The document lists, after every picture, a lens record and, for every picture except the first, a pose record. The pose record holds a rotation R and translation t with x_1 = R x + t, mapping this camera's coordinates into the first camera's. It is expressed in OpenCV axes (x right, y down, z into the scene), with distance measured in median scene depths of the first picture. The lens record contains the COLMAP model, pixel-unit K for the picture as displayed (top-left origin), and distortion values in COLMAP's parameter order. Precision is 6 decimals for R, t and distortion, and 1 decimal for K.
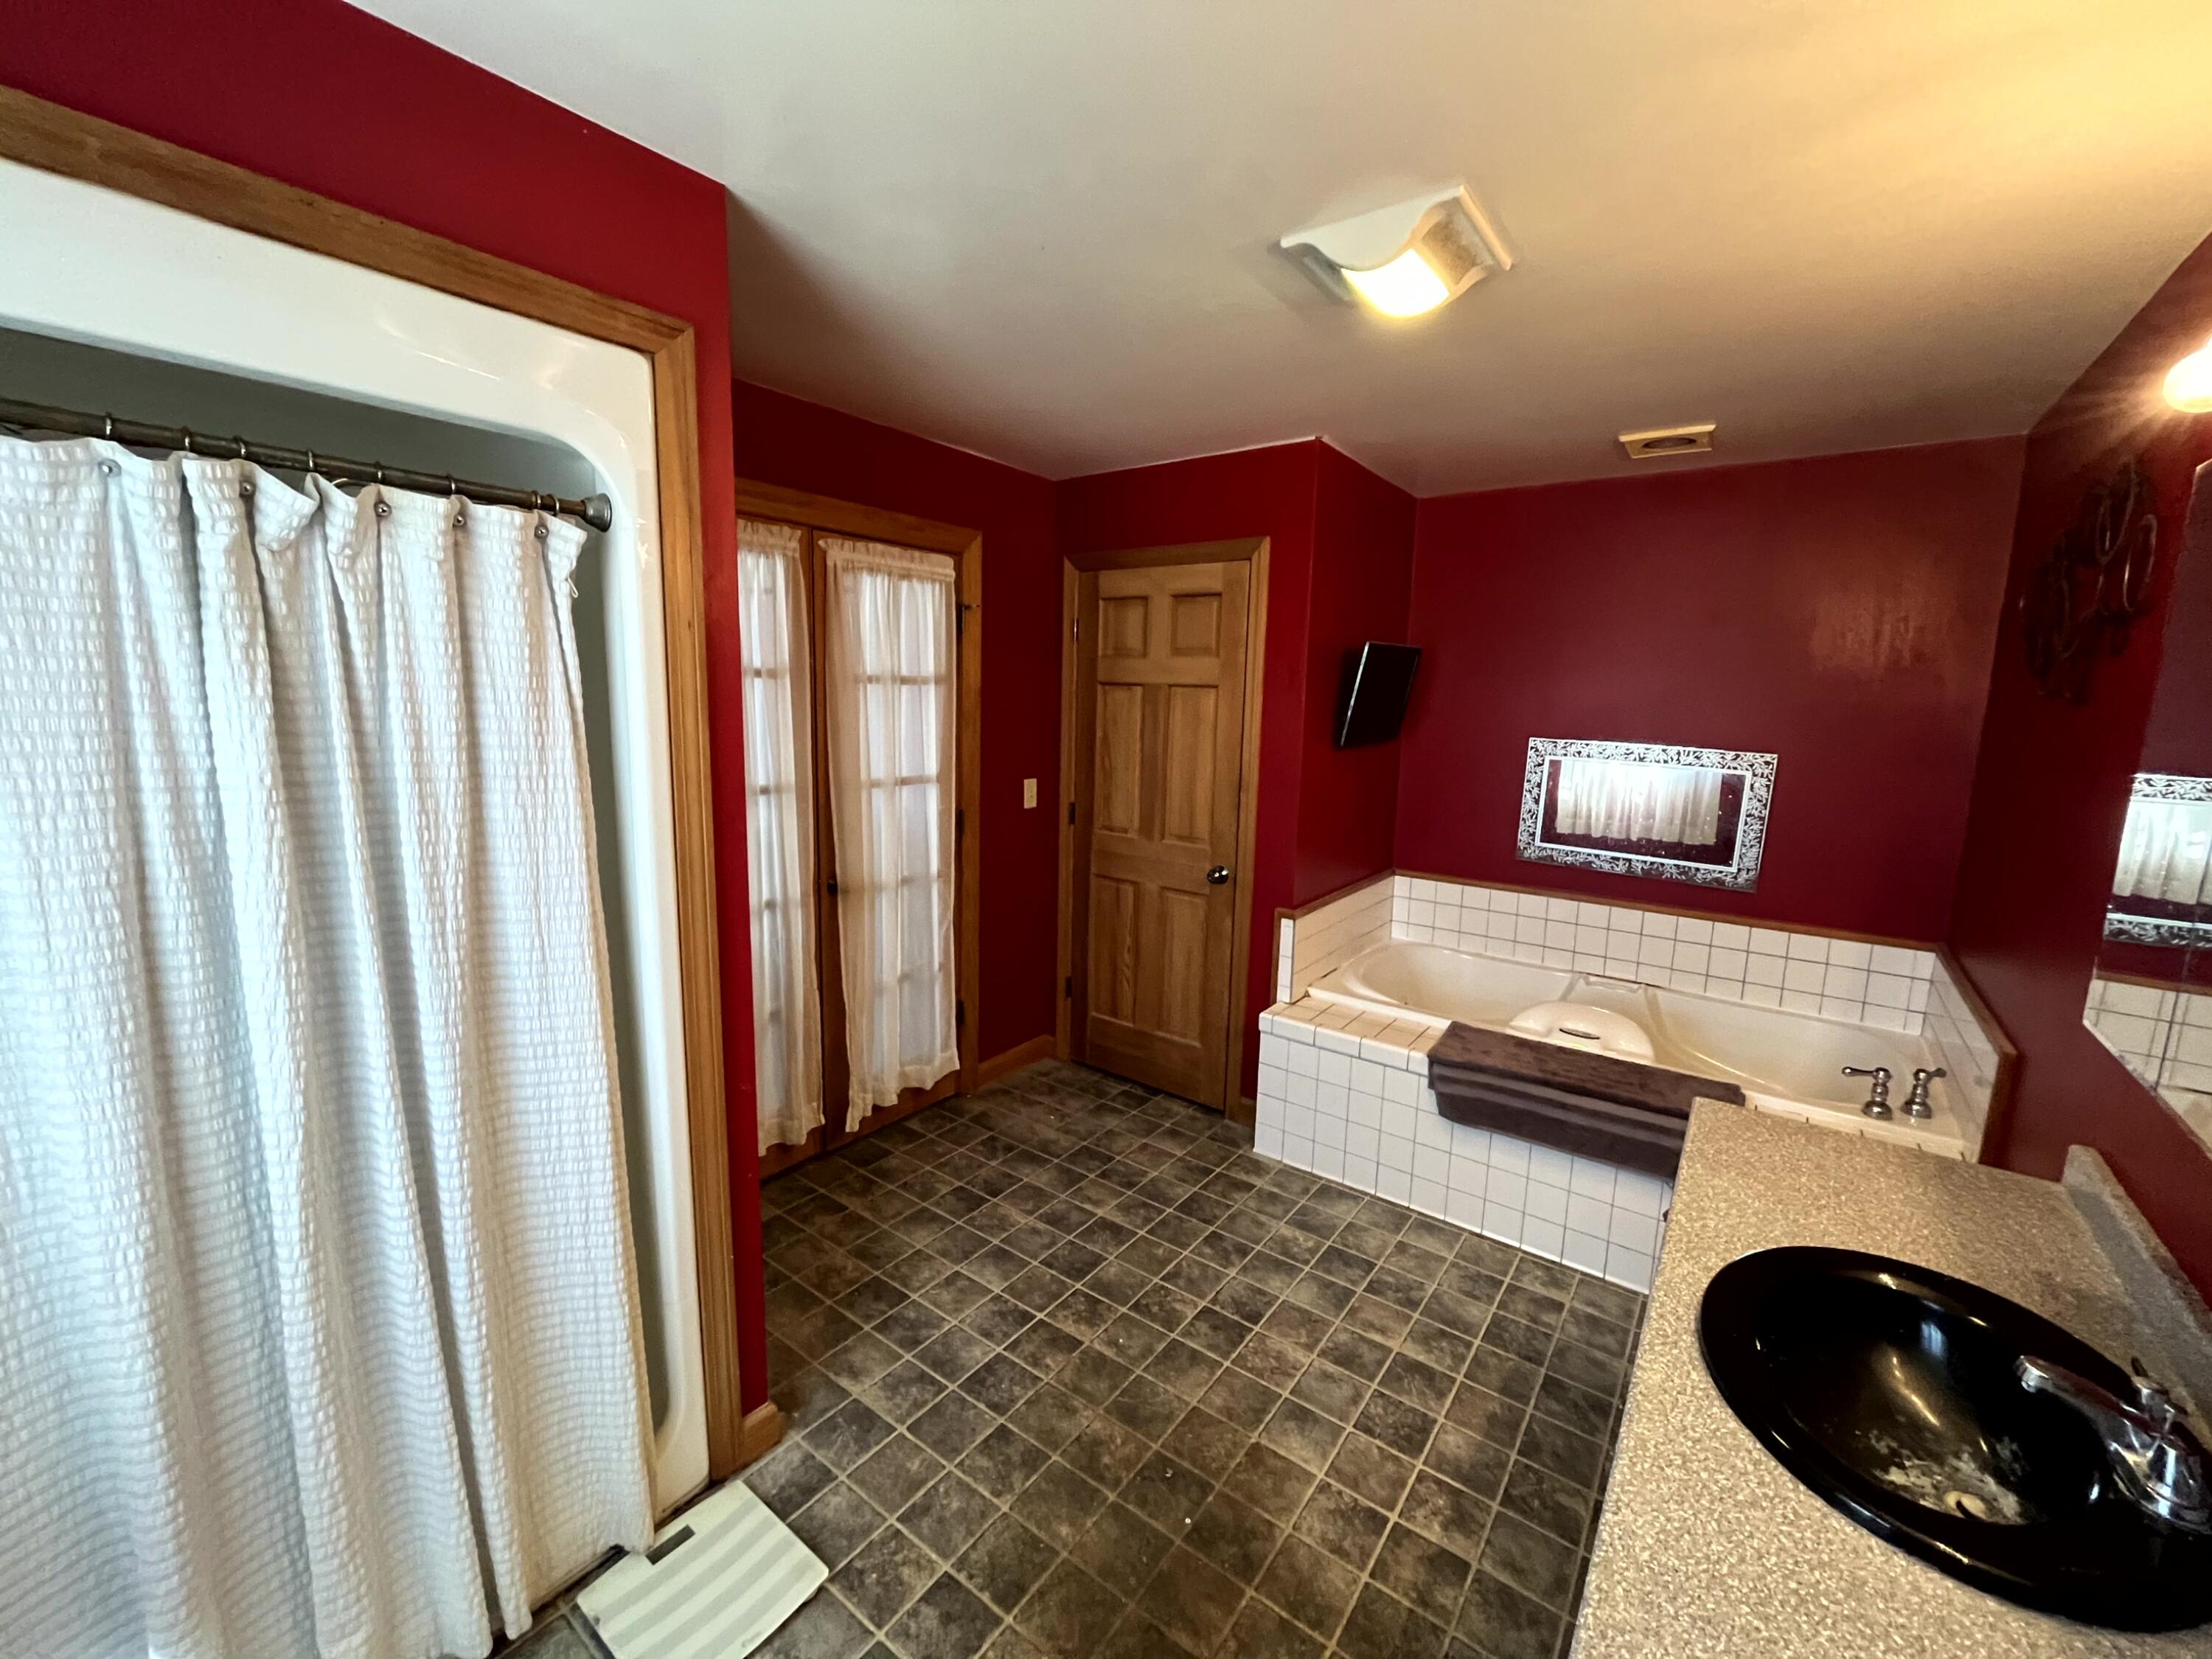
lens RADIAL K [[892.3, 0, 1111.5], [0, 892.3, 836.8], [0, 0, 1]] dist [-0.000499, 0.000090]
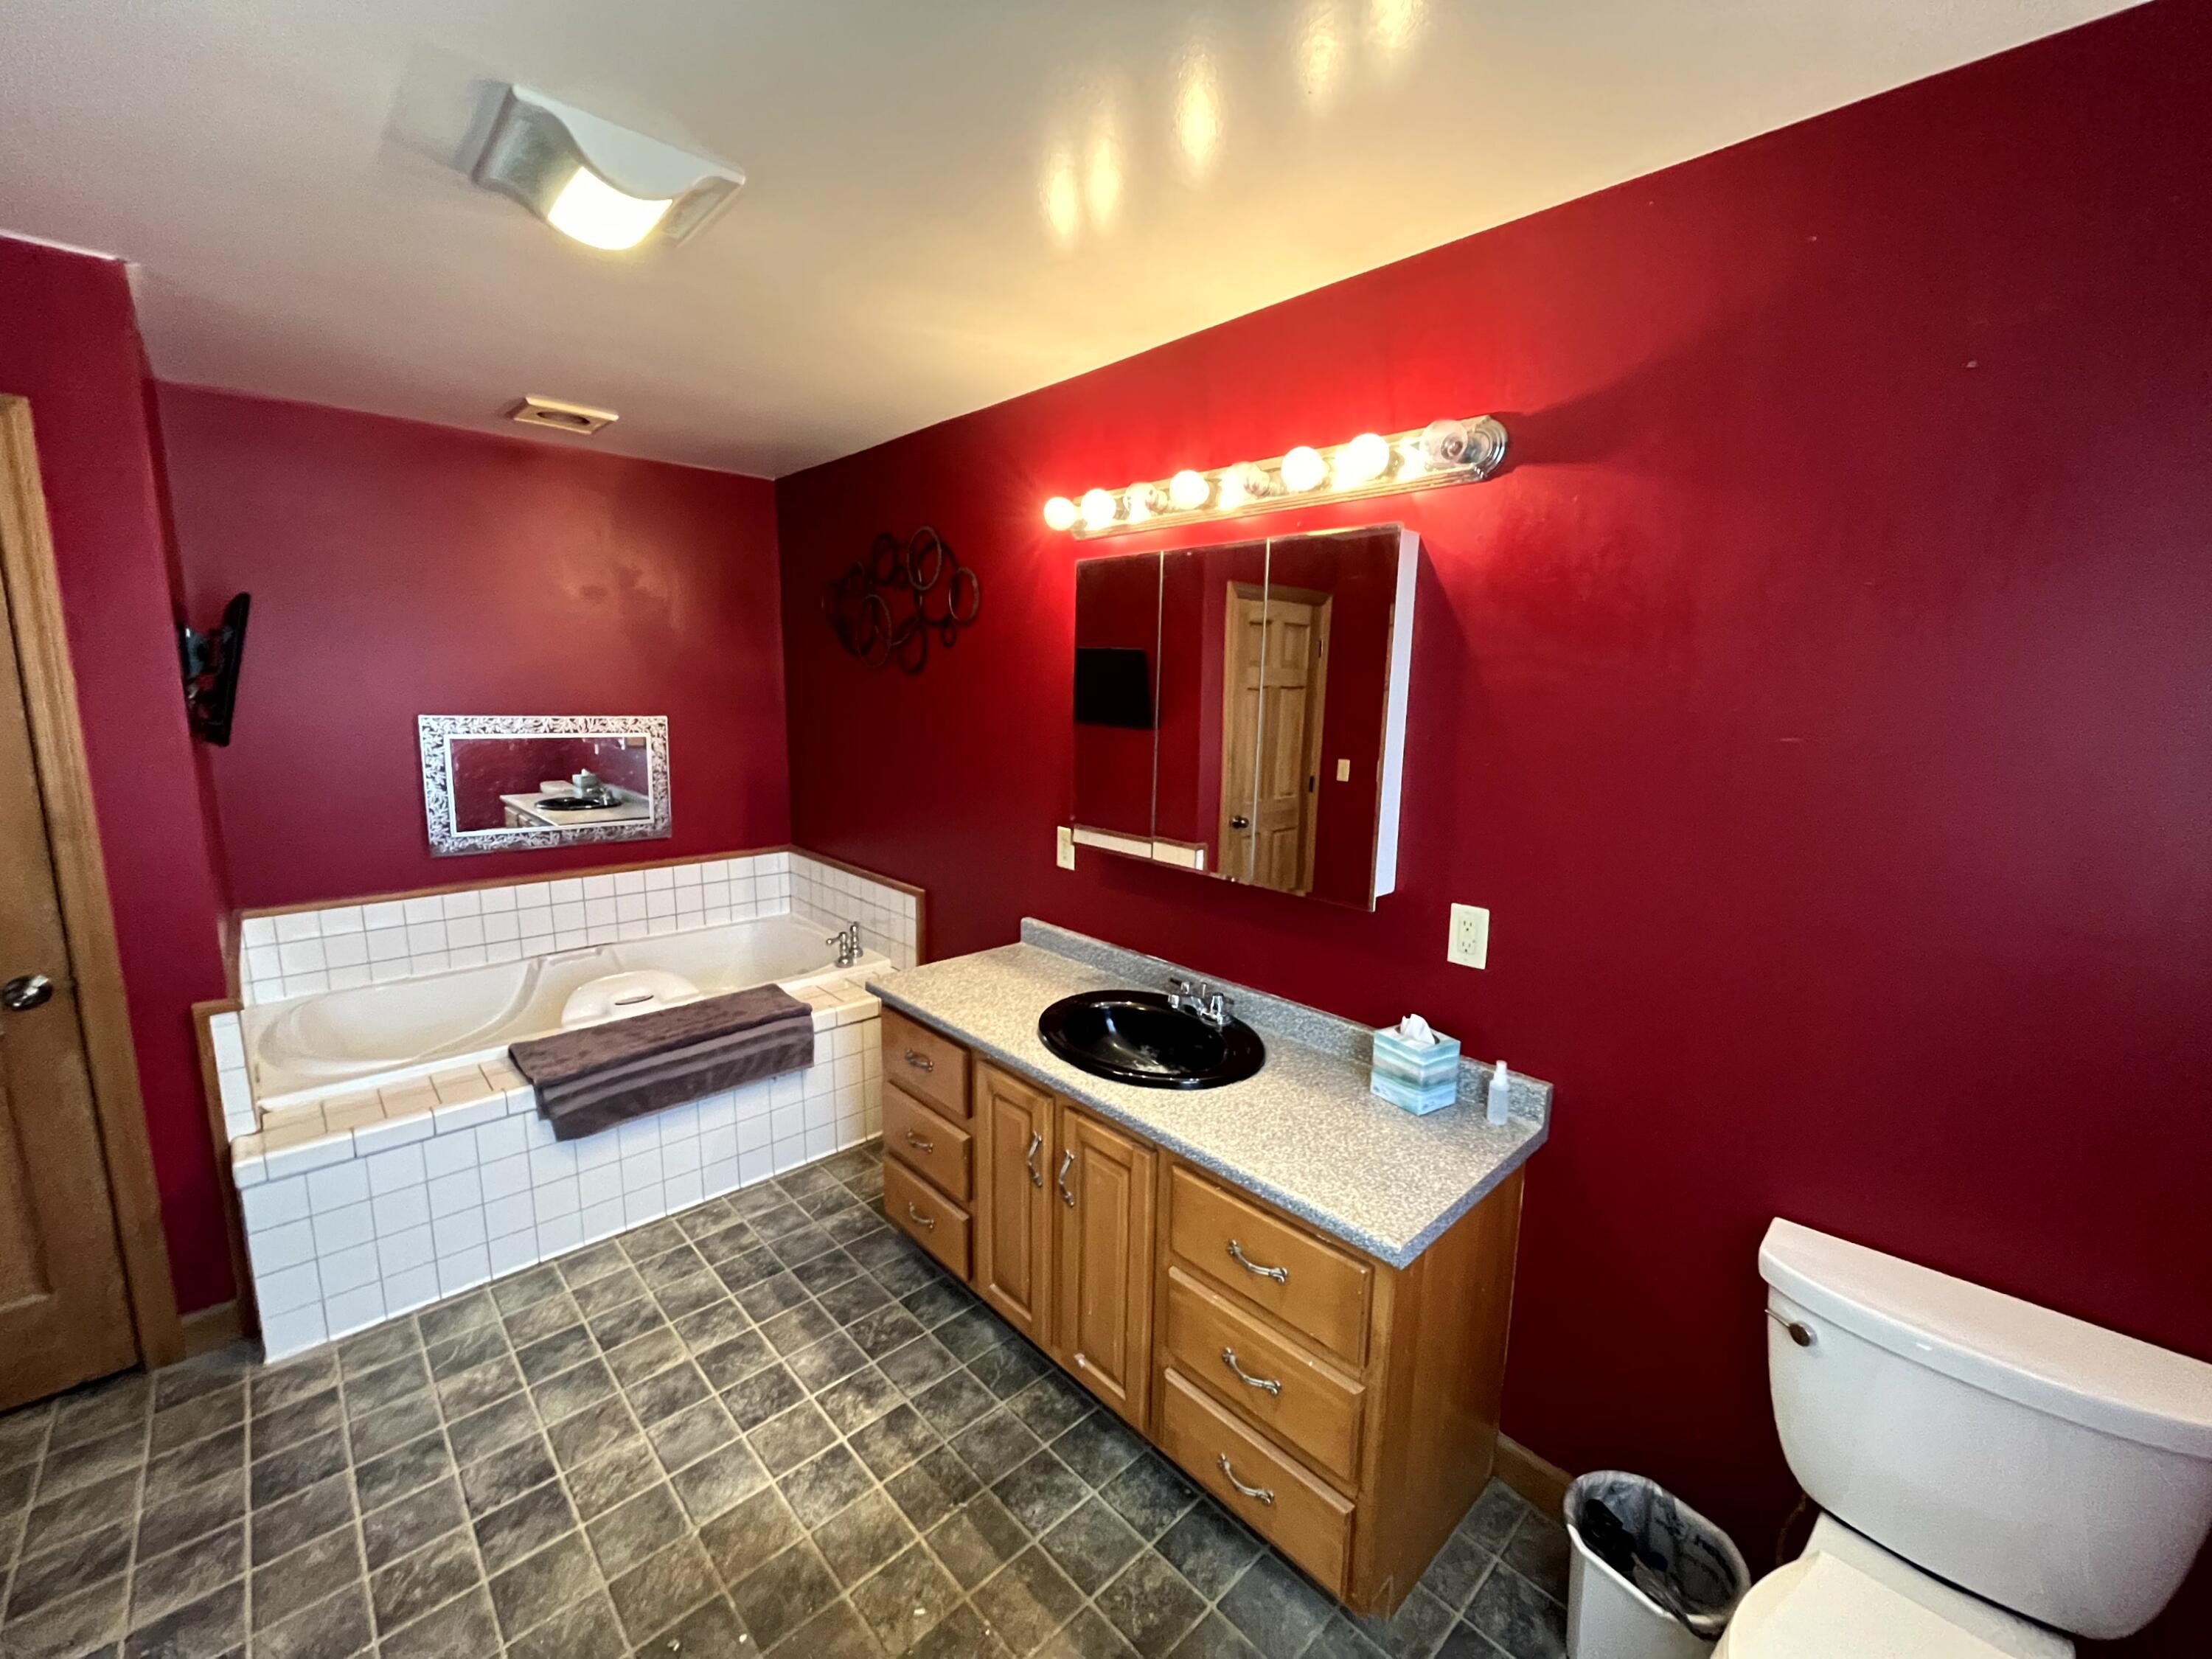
lens RADIAL K [[892.3, 0, 1111.5], [0, 892.3, 836.8], [0, 0, 1]] dist [-0.000499, 0.000090]
pose [[0.169088, -0.194056, 0.966308, -0.387644], [0.150531, 0.974008, 0.169261, -0.060742], [-0.974038, 0.116840, 0.193904, 0.280941]]
